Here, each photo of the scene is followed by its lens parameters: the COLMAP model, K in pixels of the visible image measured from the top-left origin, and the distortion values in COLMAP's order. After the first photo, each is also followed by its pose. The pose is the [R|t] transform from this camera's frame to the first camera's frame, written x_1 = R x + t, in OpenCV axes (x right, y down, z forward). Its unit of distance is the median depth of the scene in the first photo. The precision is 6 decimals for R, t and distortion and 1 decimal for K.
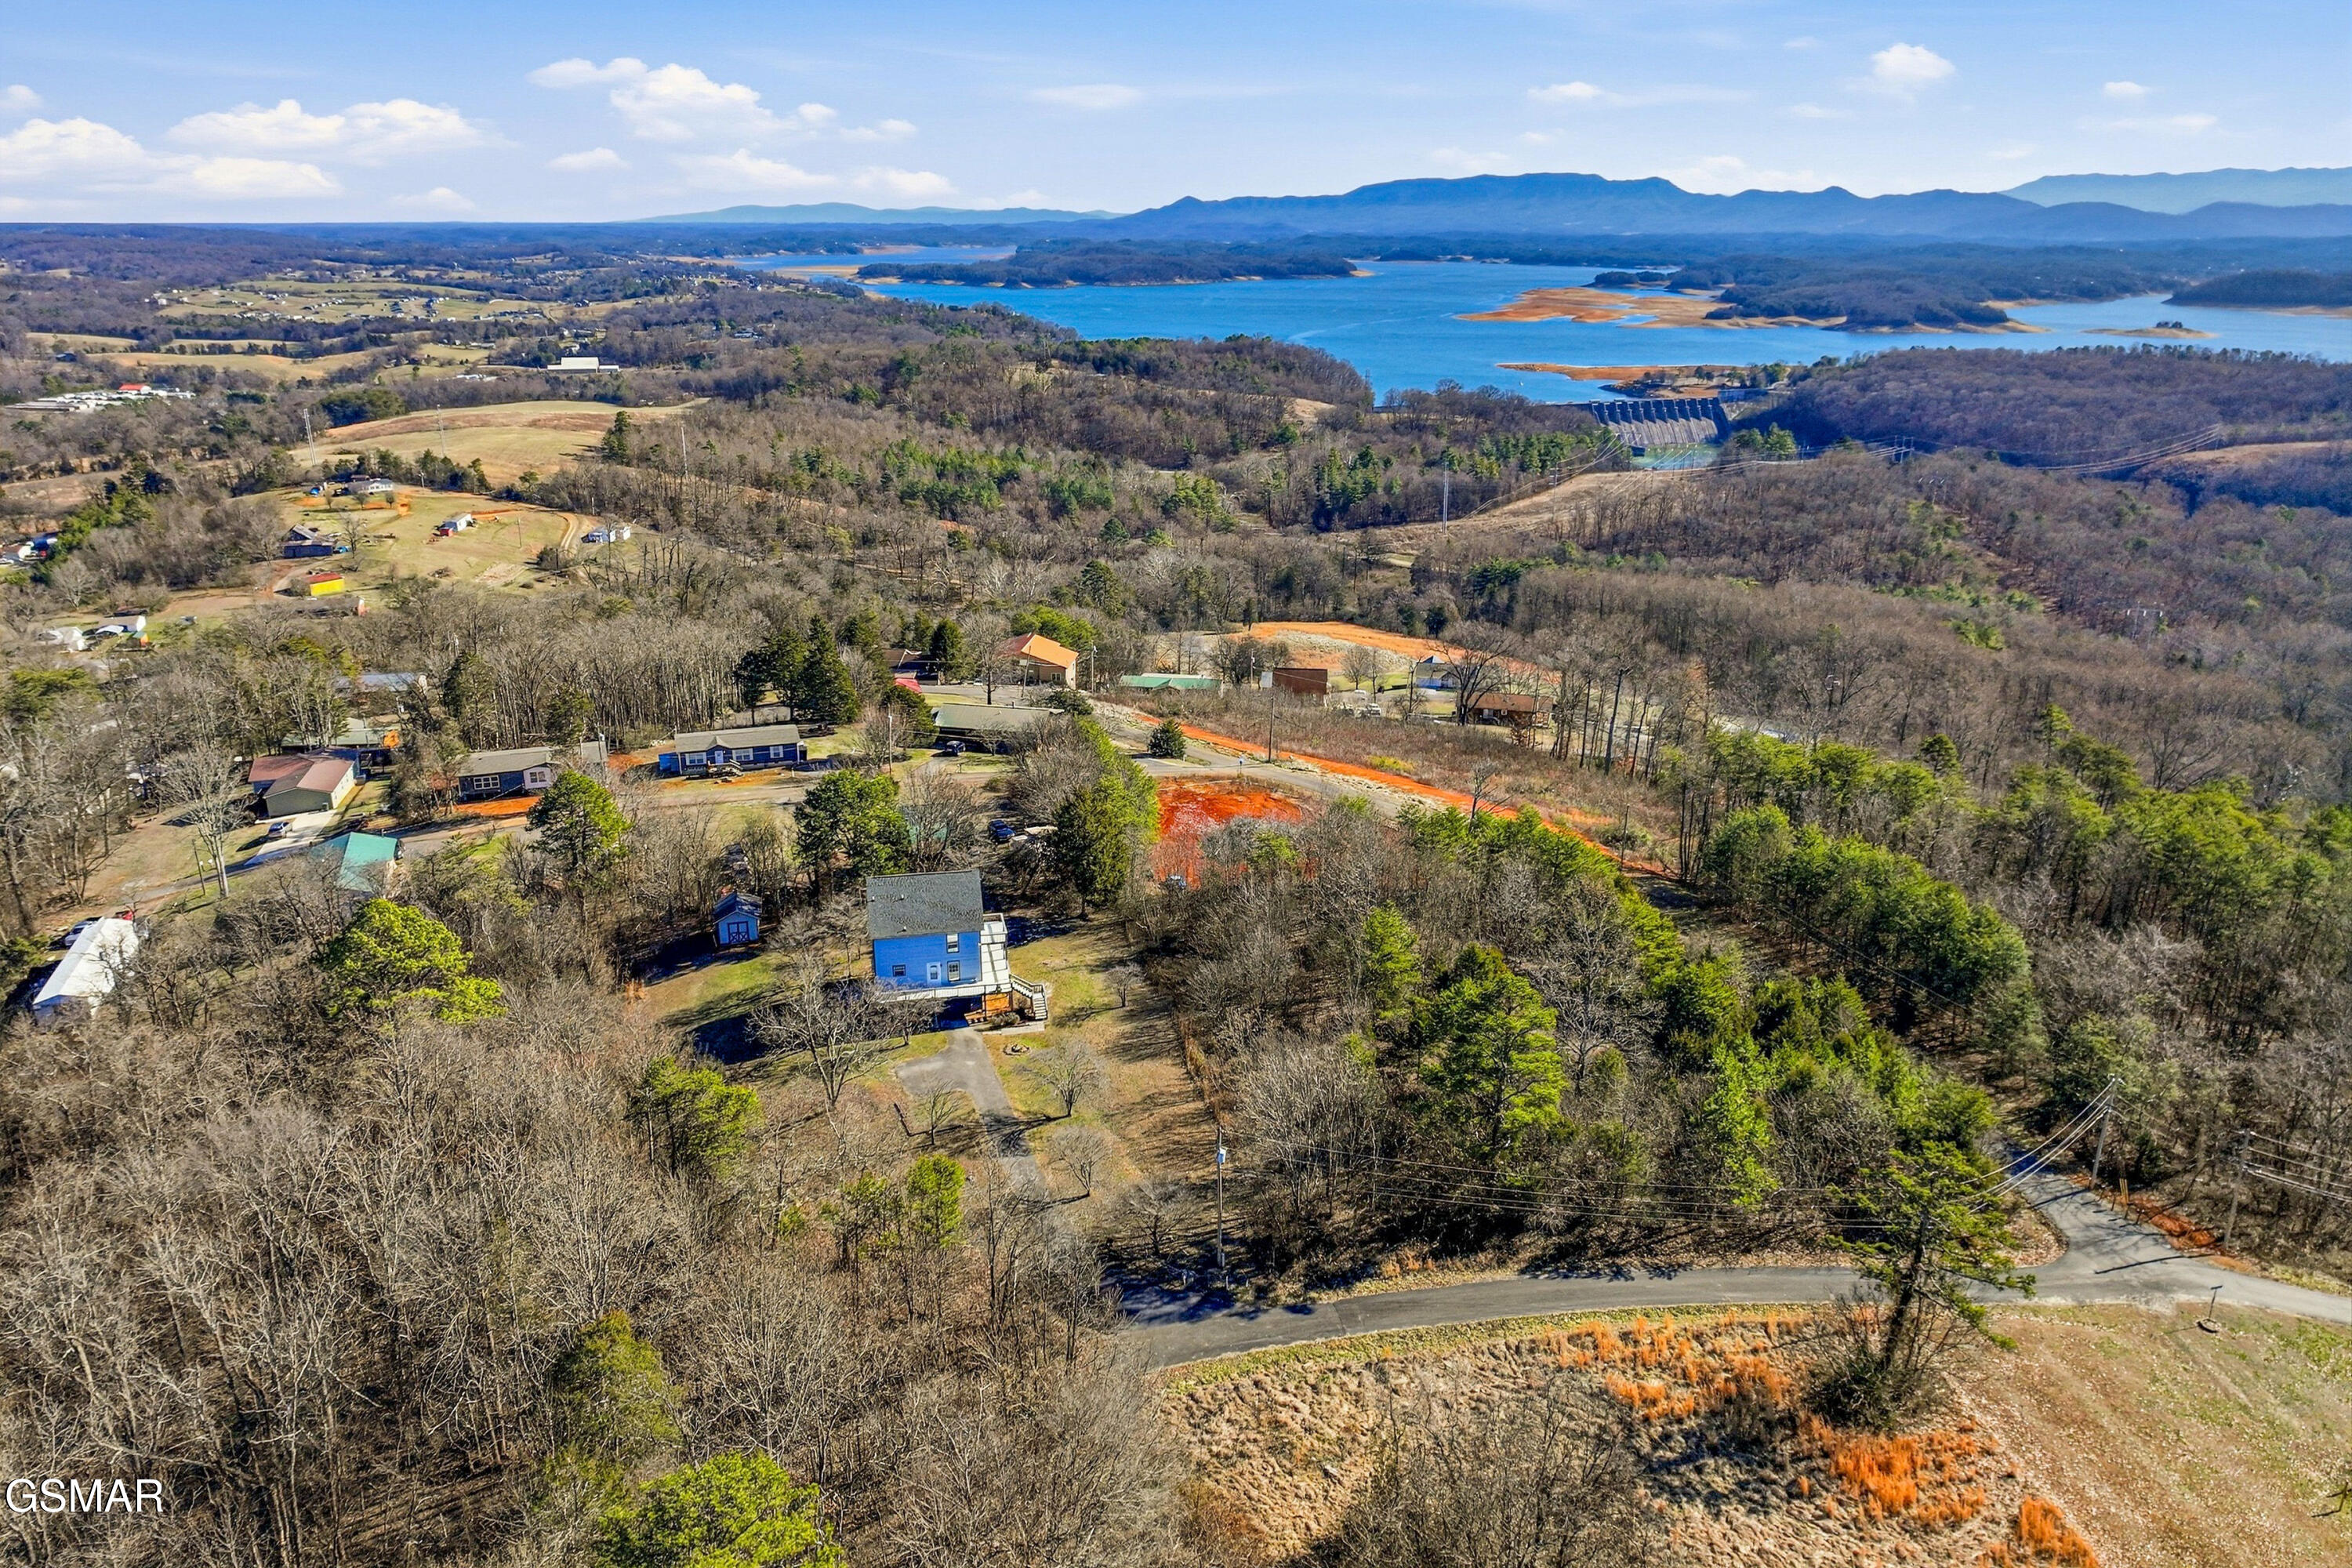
lens RADIAL K [[1642.7, 0, 1176.0], [0, 1642.7, 784.0], [0, 0, 1]] dist [-0.002962, 0.004452]
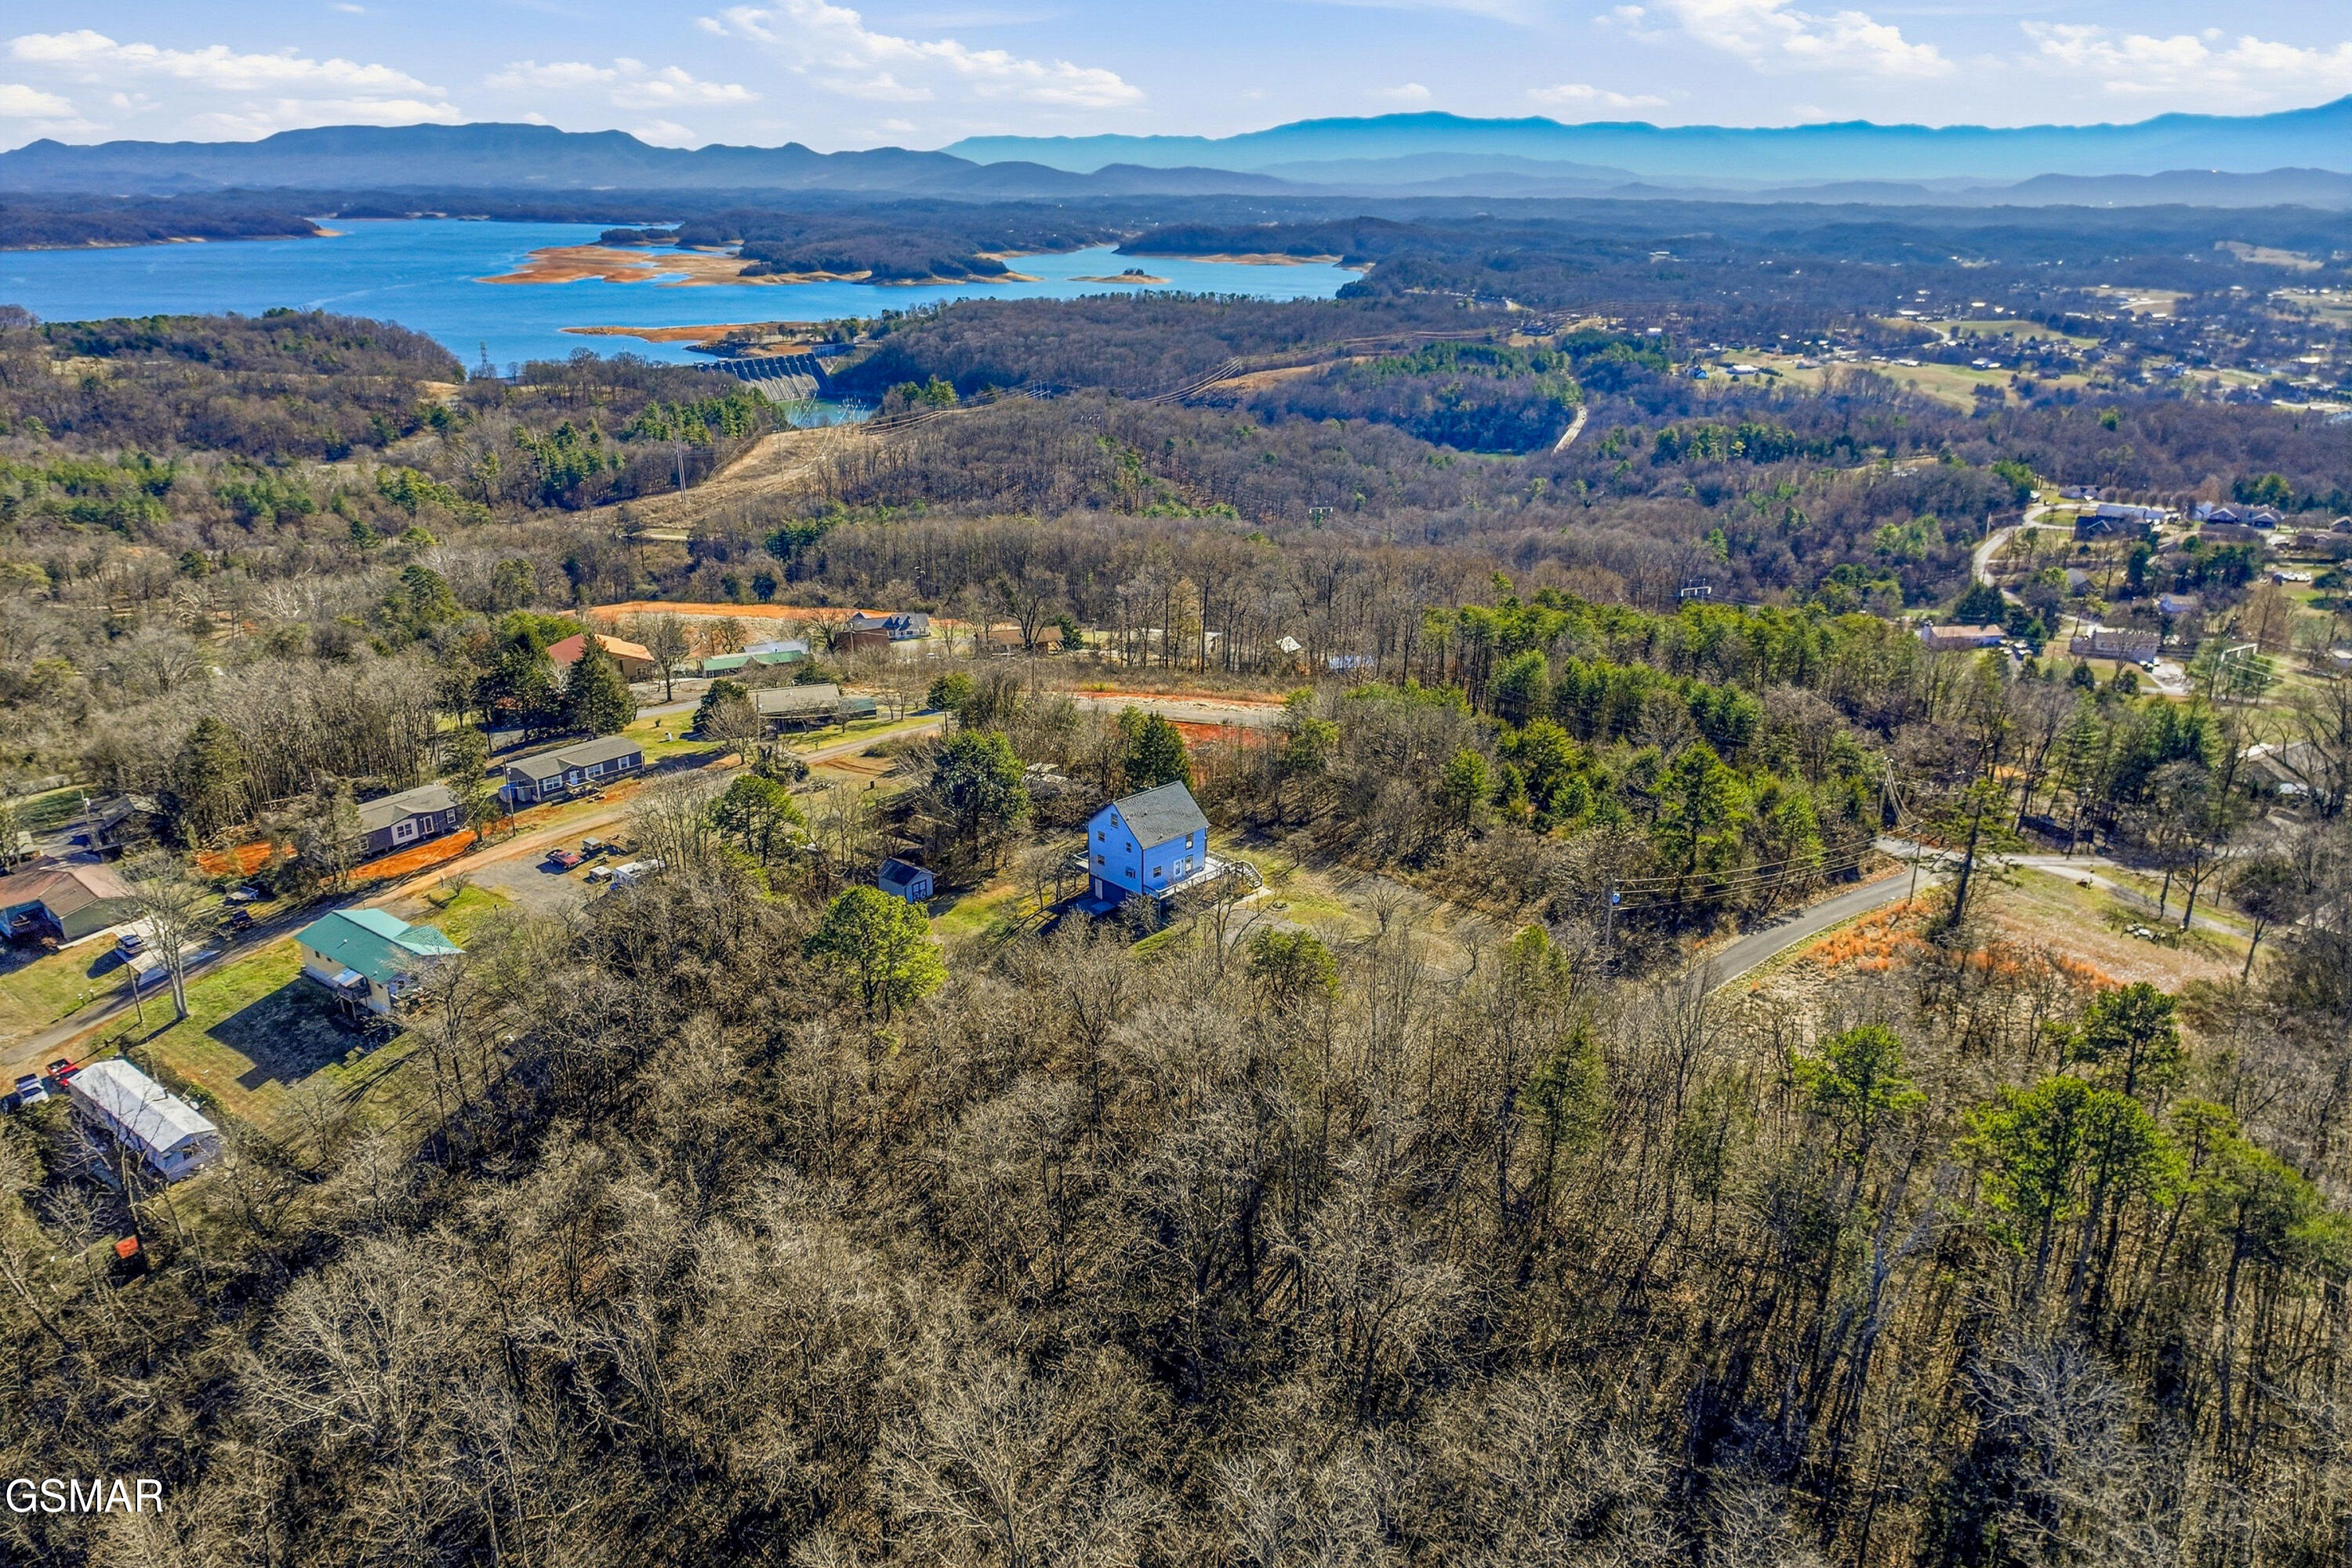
lens RADIAL K [[1642.7, 0, 1176.0], [0, 1642.7, 784.0], [0, 0, 1]] dist [-0.002962, 0.004452]
pose [[0.836021, -0.183108, 0.517244, -0.140344], [0.170085, 0.982723, 0.072983, -0.006607], [-0.521671, 0.026960, 0.852721, -0.007197]]
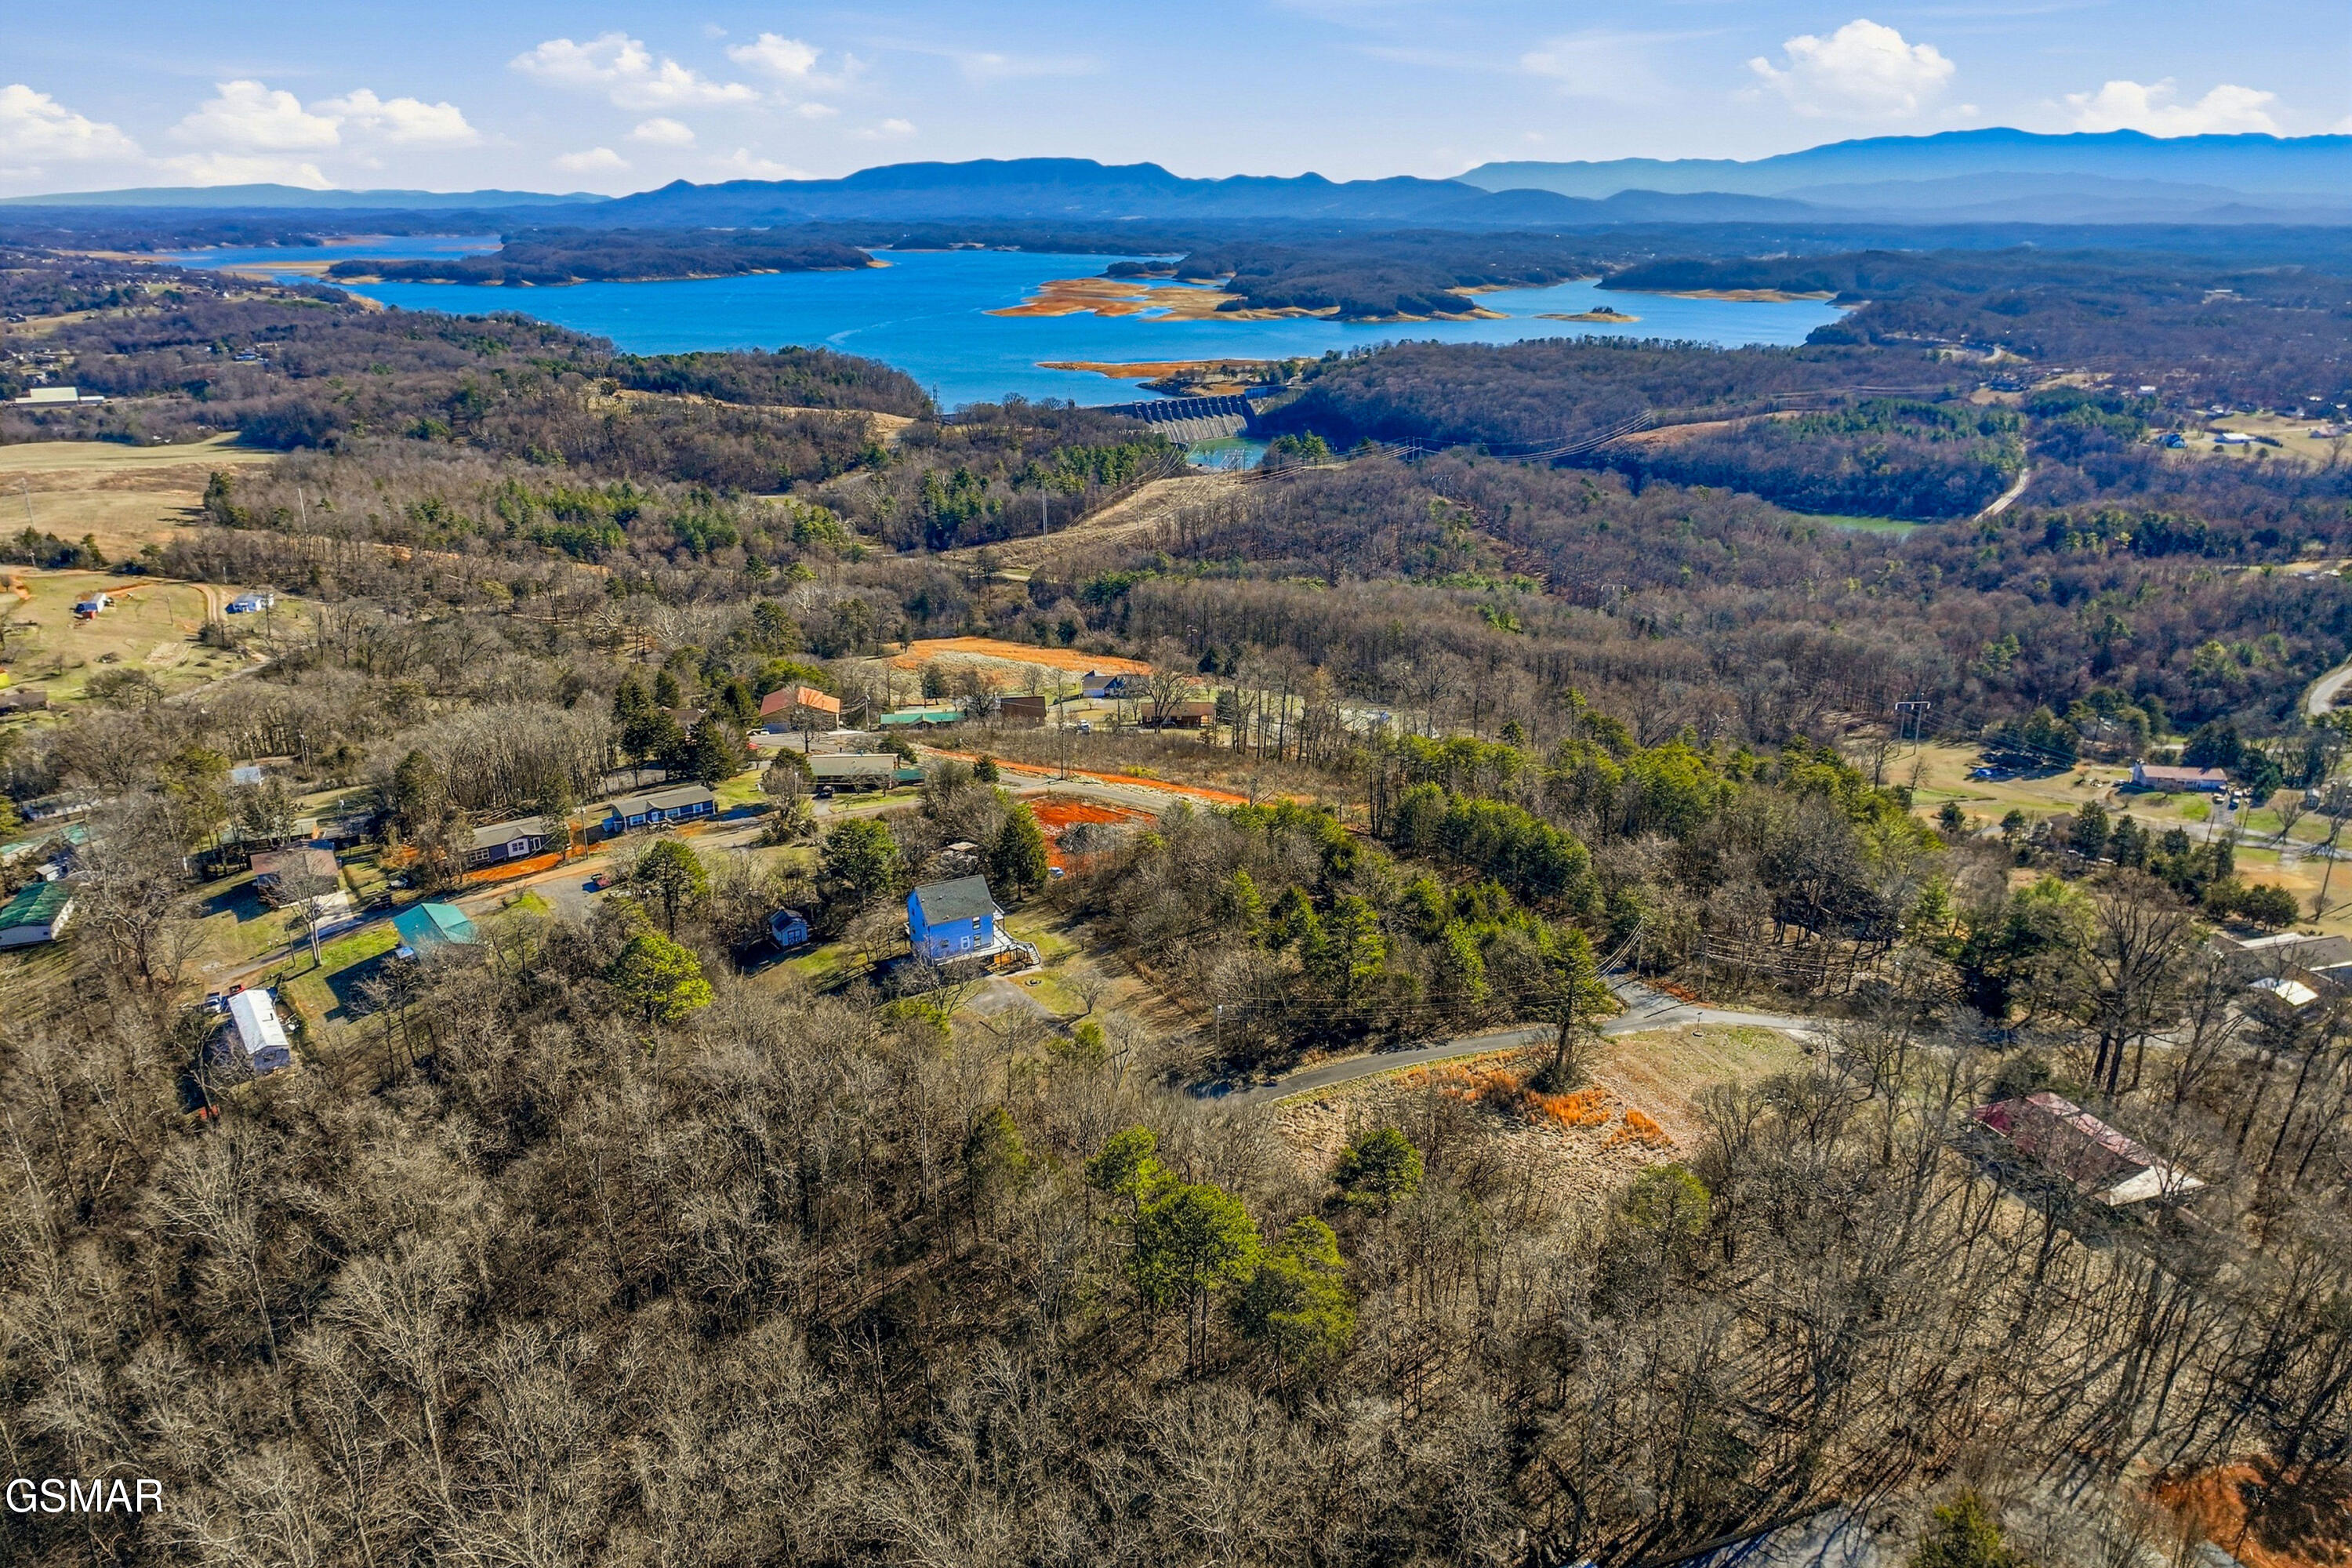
lens RADIAL K [[1642.7, 0, 1176.0], [0, 1642.7, 784.0], [0, 0, 1]] dist [-0.002962, 0.004452]
pose [[0.959543, -0.095322, 0.264935, -0.064994], [0.092601, 0.995443, 0.022774, -0.009599], [-0.265899, 0.002681, 0.963997, -0.102367]]
